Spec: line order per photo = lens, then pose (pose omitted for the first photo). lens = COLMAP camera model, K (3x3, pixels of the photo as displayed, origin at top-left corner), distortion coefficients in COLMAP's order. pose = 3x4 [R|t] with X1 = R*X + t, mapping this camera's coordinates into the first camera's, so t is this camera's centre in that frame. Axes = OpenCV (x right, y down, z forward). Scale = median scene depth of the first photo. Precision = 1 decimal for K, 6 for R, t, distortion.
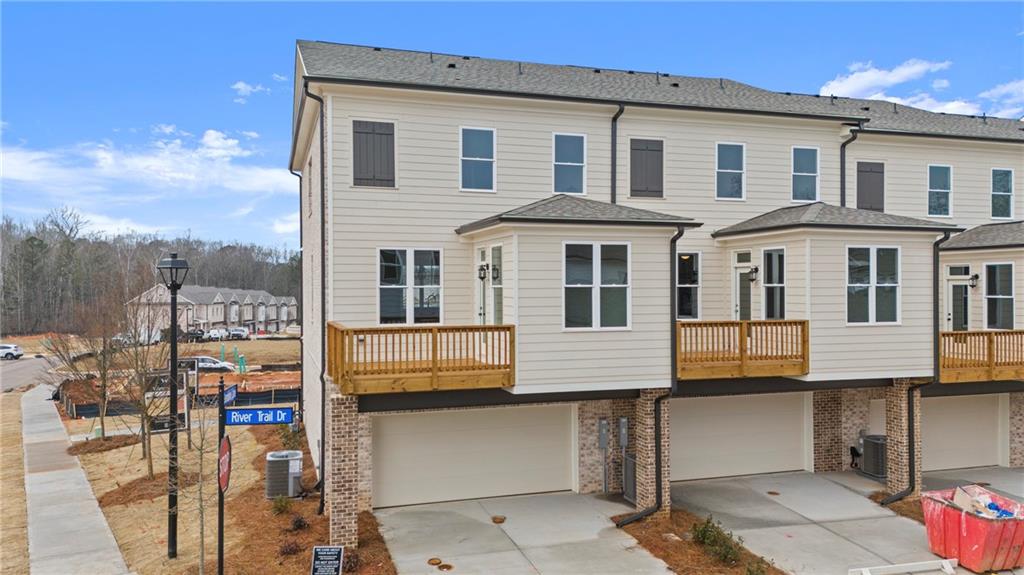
lens RADIAL K [[760.7, 0, 512.0], [0, 760.7, 287.5], [0, 0, 1]] dist [0.069237, -0.062667]
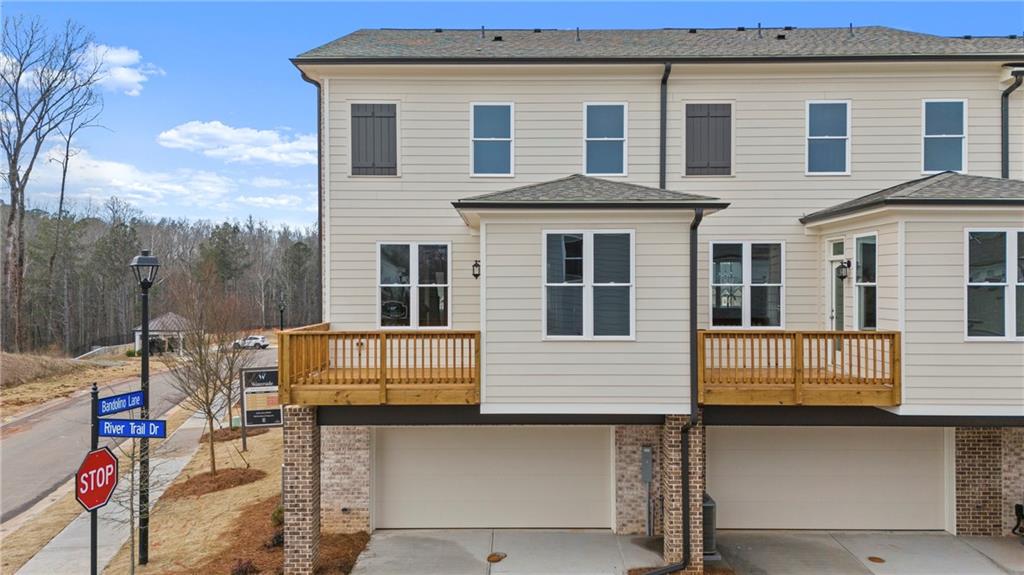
lens RADIAL K [[760.7, 0, 512.0], [0, 760.7, 287.5], [0, 0, 1]] dist [0.069237, -0.062667]
pose [[0.952037, 0.002248, -0.305976, 0.253552], [-0.001938, 0.999997, 0.001320, -0.000097], [0.305978, -0.000664, 0.952038, 0.183229]]
